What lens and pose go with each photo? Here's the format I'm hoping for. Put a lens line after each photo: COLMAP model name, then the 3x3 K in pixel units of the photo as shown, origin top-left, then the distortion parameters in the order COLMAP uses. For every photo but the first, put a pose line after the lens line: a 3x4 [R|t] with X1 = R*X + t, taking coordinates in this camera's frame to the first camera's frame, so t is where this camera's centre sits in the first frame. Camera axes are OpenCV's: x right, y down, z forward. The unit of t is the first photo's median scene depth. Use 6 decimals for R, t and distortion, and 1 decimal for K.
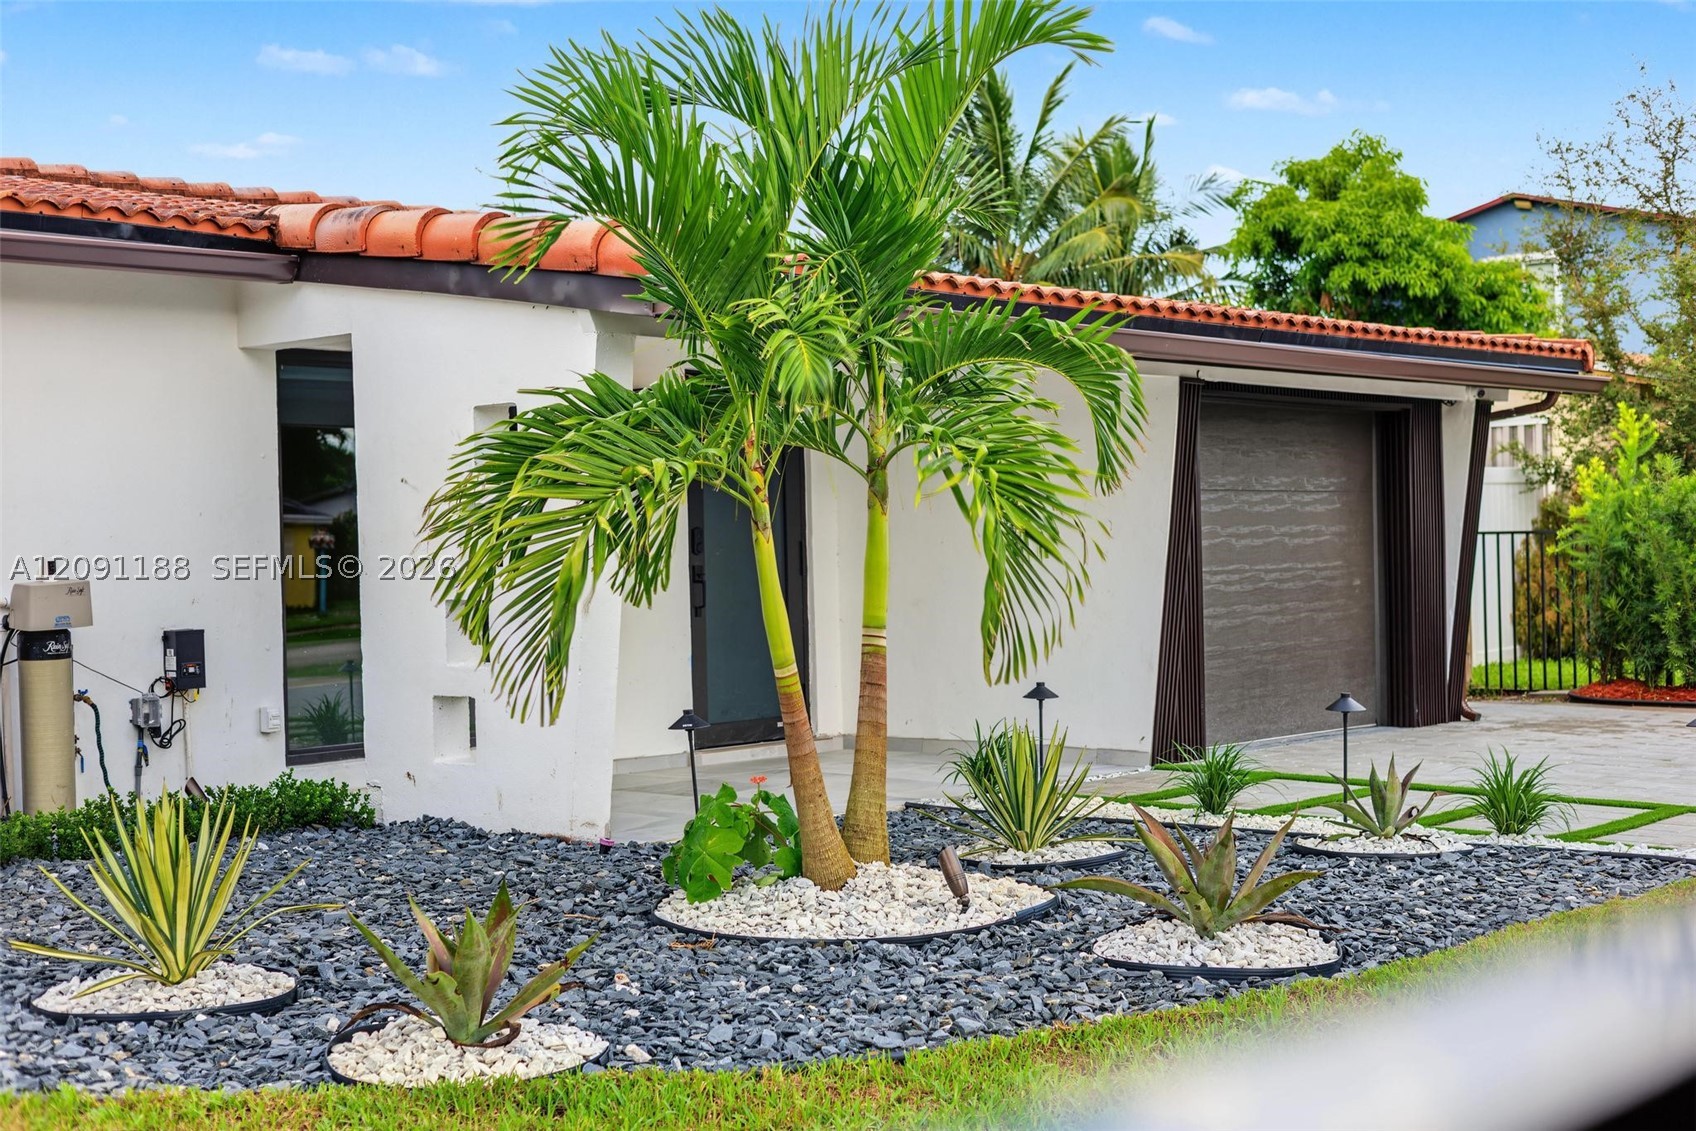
lens RADIAL K [[2403.7, 0, 848.0], [0, 2403.7, 565.5], [0, 0, 1]] dist [0.000076, 0.002093]
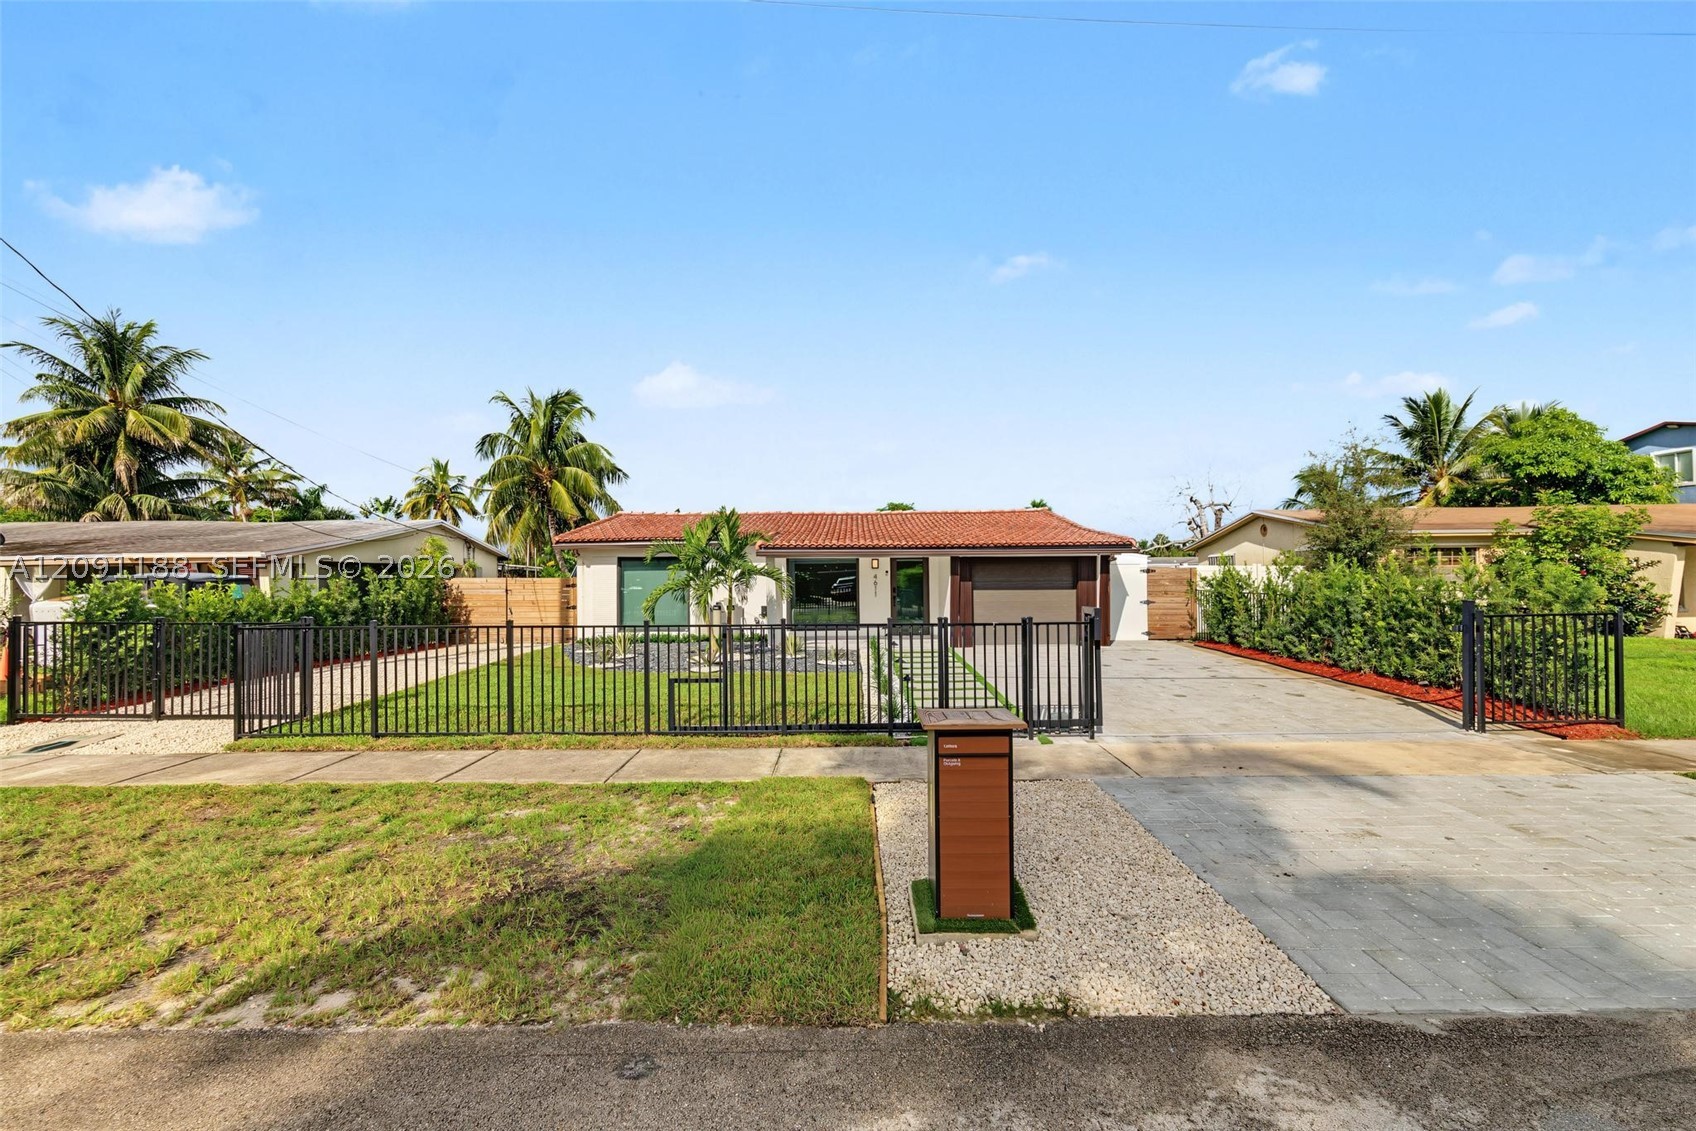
lens RADIAL K [[707.8, 0, 848.0], [0, 707.8, 565.5], [0, 0, 1]] dist [0.013309, 0.000324]
pose [[0.644833, 0.004233, -0.764312, 1.069687], [-0.008863, 0.999959, -0.001939, -0.063608], [0.764272, 0.008025, 0.644844, 0.047640]]
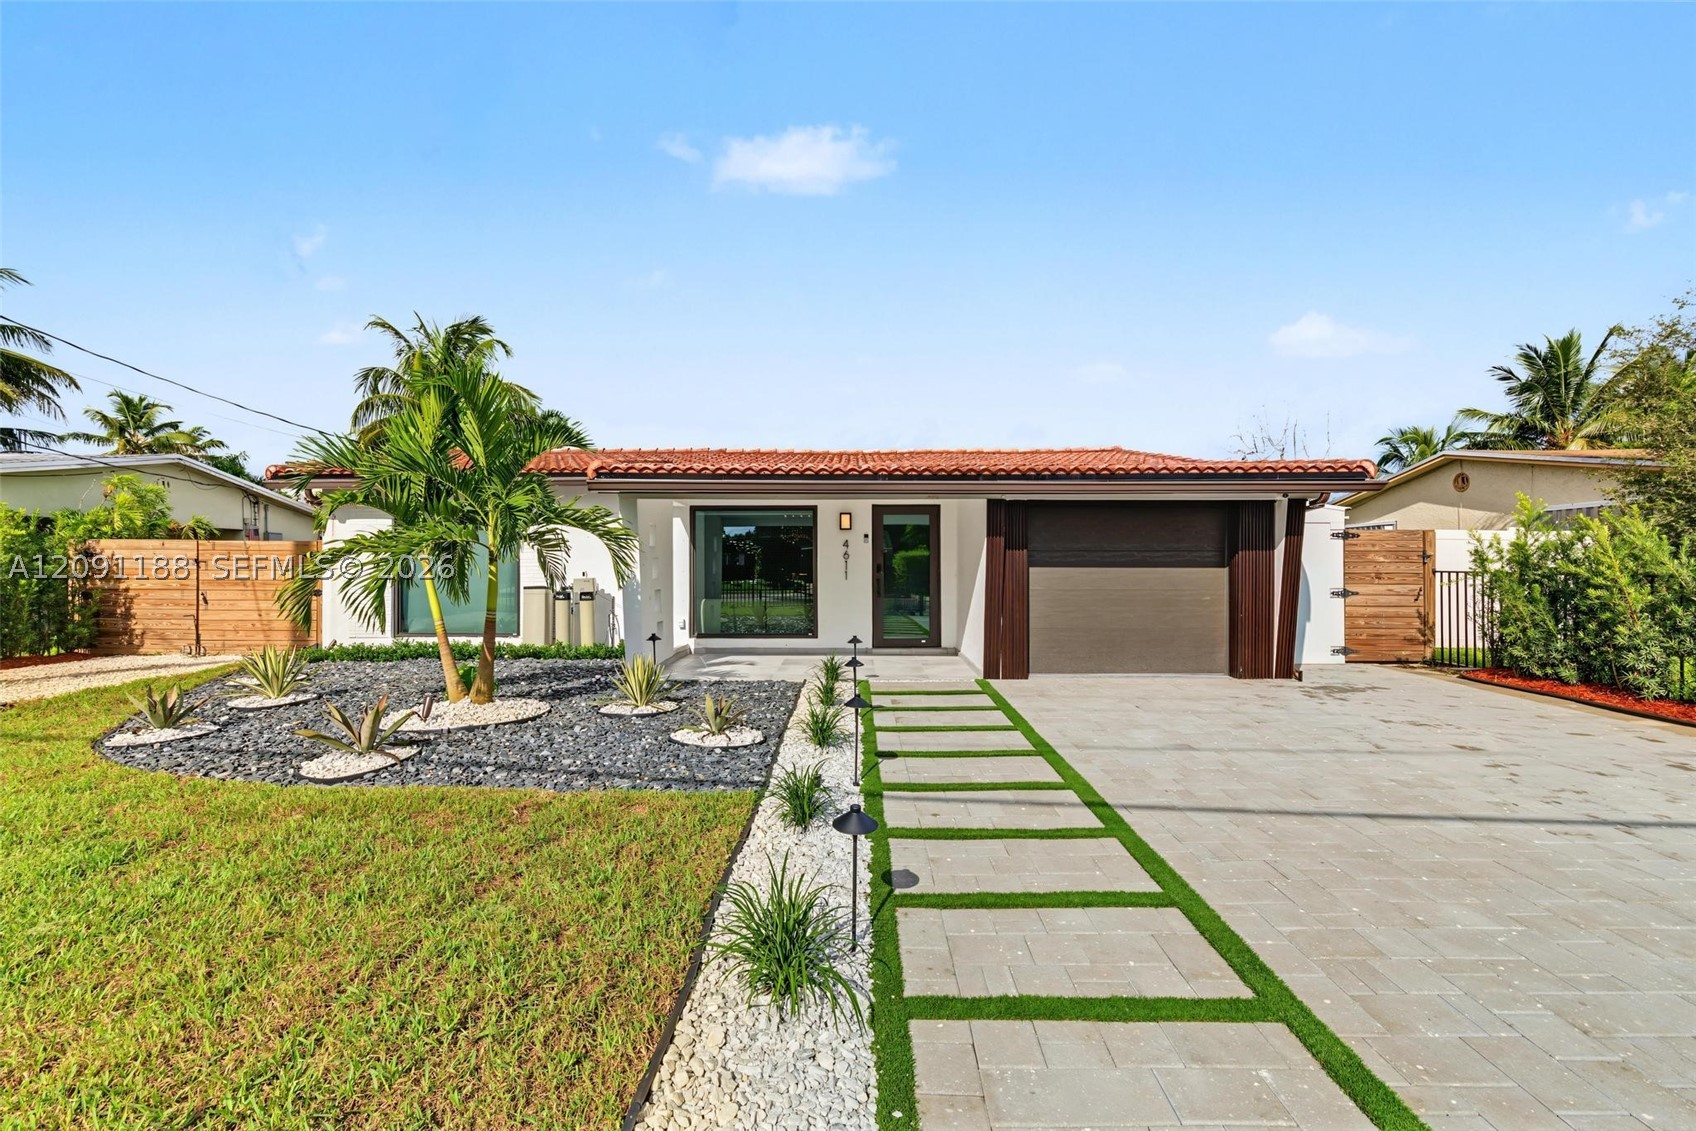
lens RADIAL K [[697.0, 0, 848.0], [0, 697.0, 565.5], [0, 0, 1]] dist [0.000287, 0.000037]
pose [[0.643605, 0.022278, -0.765033, 0.580674], [-0.017944, 0.999741, 0.014016, -0.027821], [0.765147, 0.004707, 0.643838, 0.545741]]
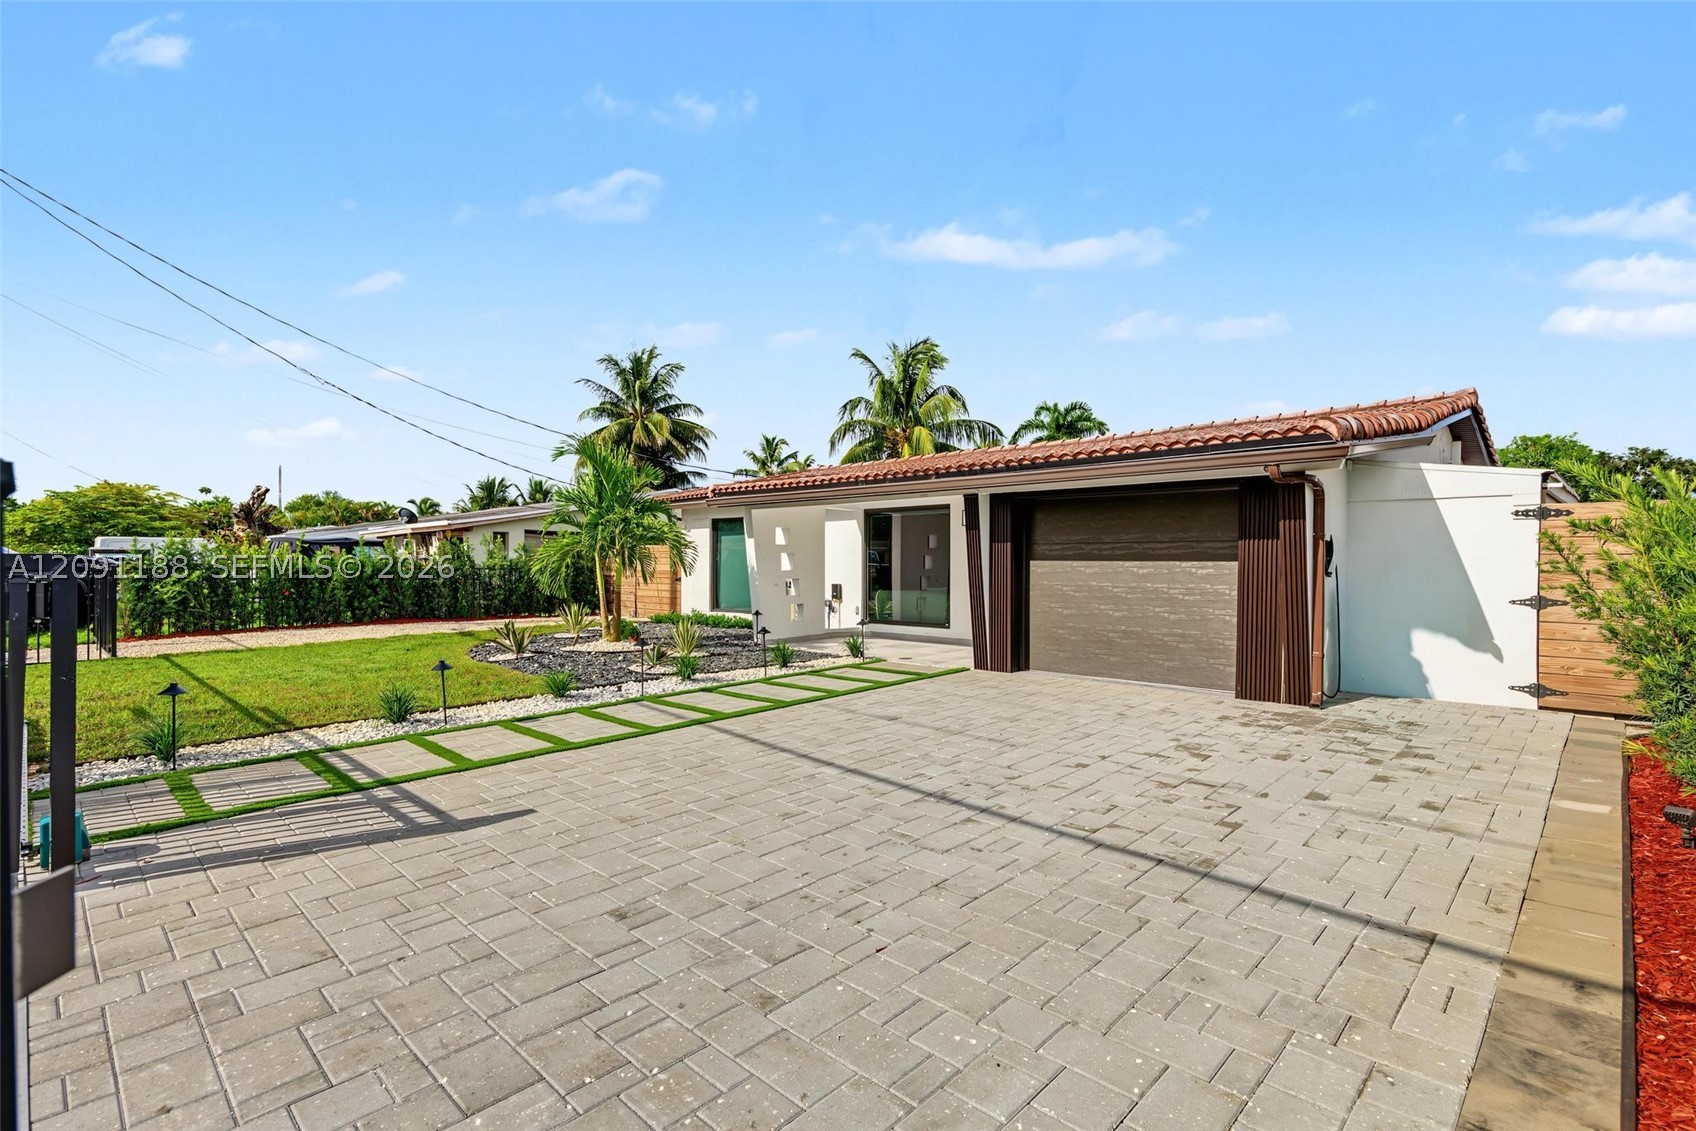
lens RADIAL K [[801.1, 0, 848.0], [0, 801.1, 565.5], [0, 0, 1]] dist [0.000311, 0.000113]
pose [[-0.069301, 0.020709, -0.997381, 0.962613], [-0.009272, 0.999728, 0.021402, -0.030102], [0.997553, 0.010731, -0.069090, 1.021101]]
